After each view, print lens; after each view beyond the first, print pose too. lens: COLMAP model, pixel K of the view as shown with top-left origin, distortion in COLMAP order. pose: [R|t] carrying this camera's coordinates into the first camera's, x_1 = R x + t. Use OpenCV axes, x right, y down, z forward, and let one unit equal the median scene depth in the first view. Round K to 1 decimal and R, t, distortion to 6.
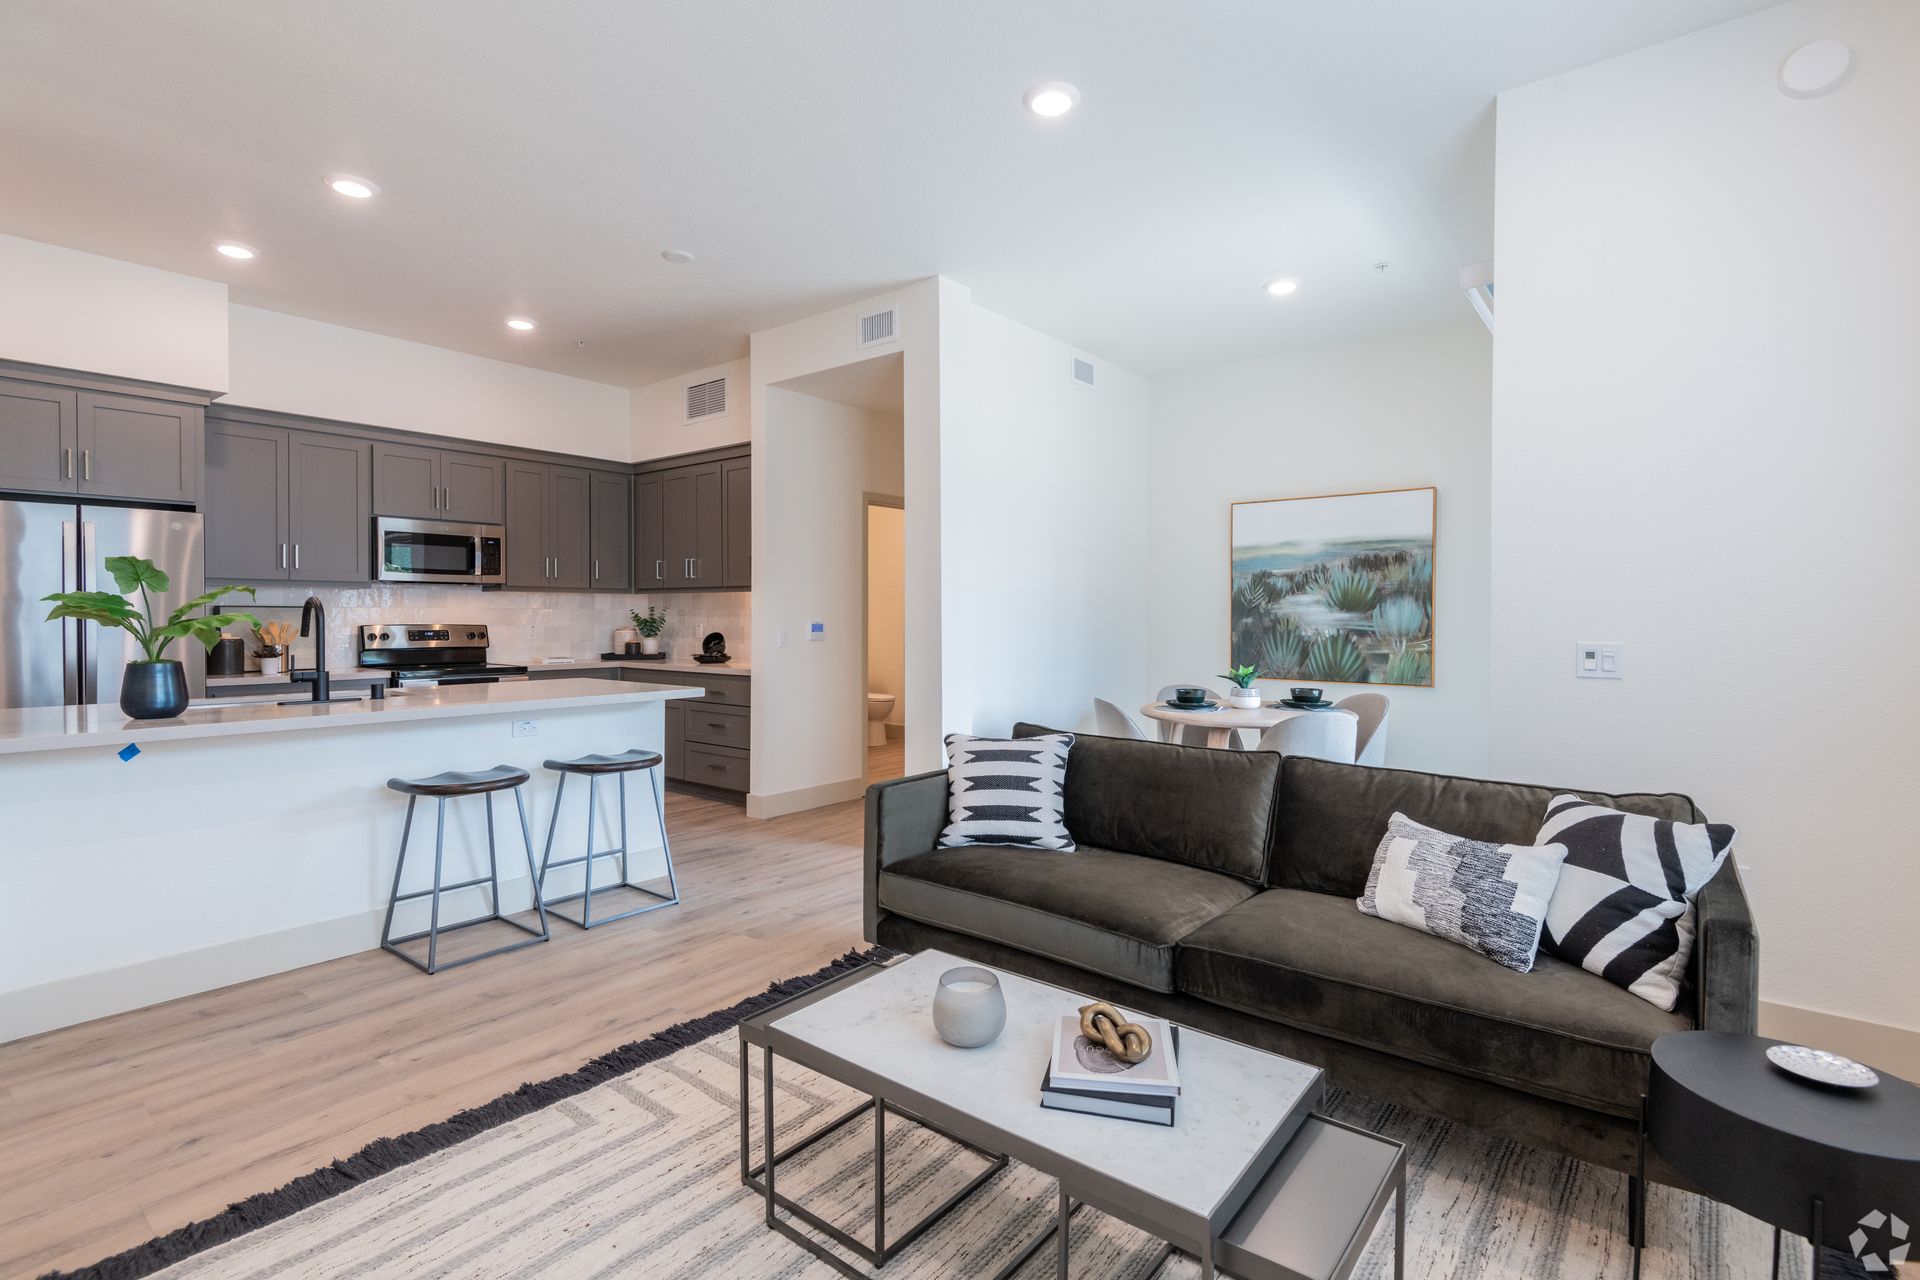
lens RADIAL K [[877.8, 0, 967.5], [0, 877.8, 627.2], [0, 0, 1]] dist [0.006453, 0.000212]
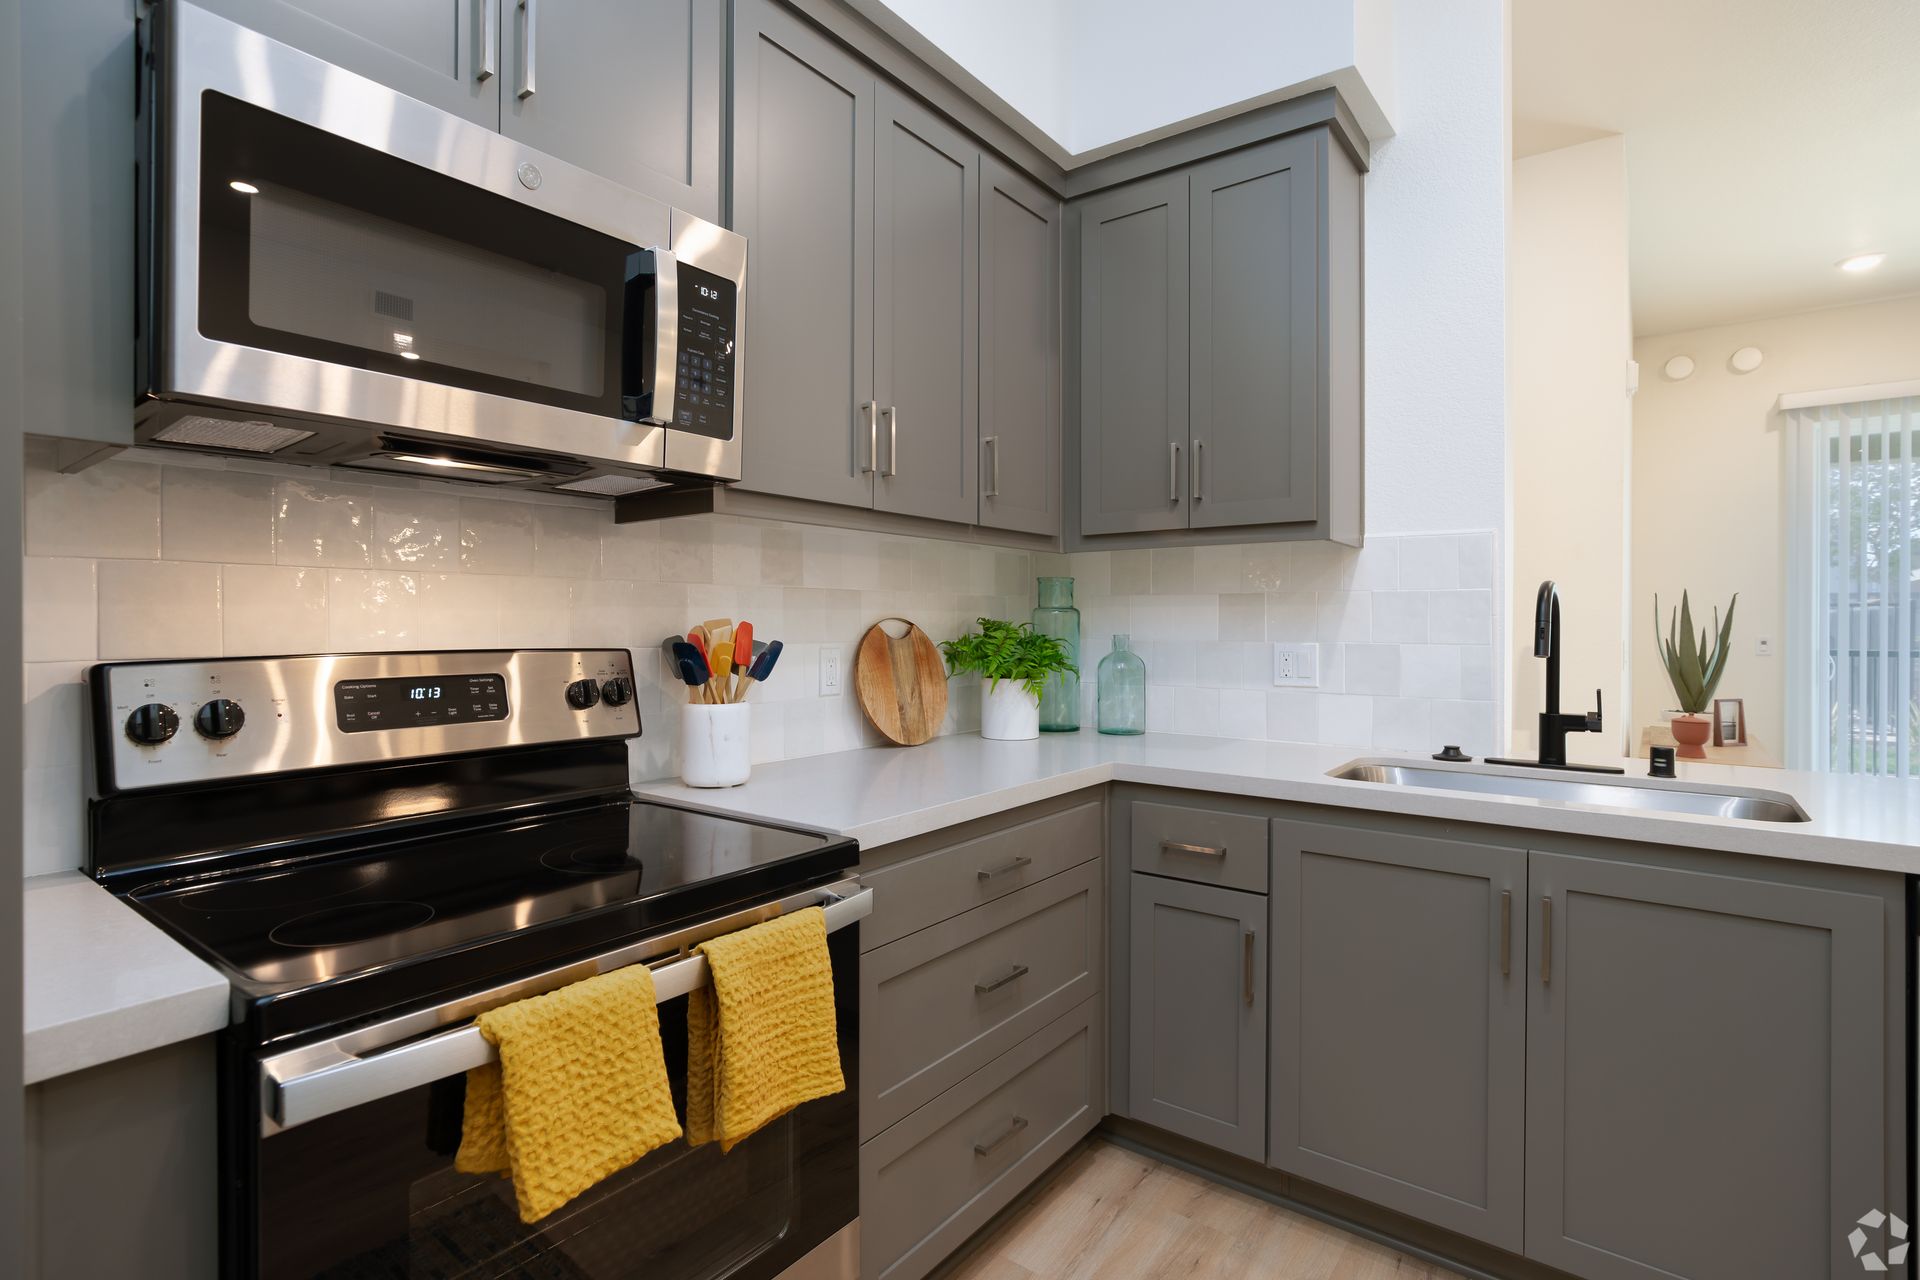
lens RADIAL K [[975.5, 0, 969.9], [0, 975.5, 626.0], [0, 0, 1]] dist [0.018670, -0.000629]
pose [[0.999729, -0.006704, 0.022300, -0.487449], [0.006894, 0.999941, -0.008446, -0.007245], [-0.022242, 0.008598, 0.999716, 0.757431]]
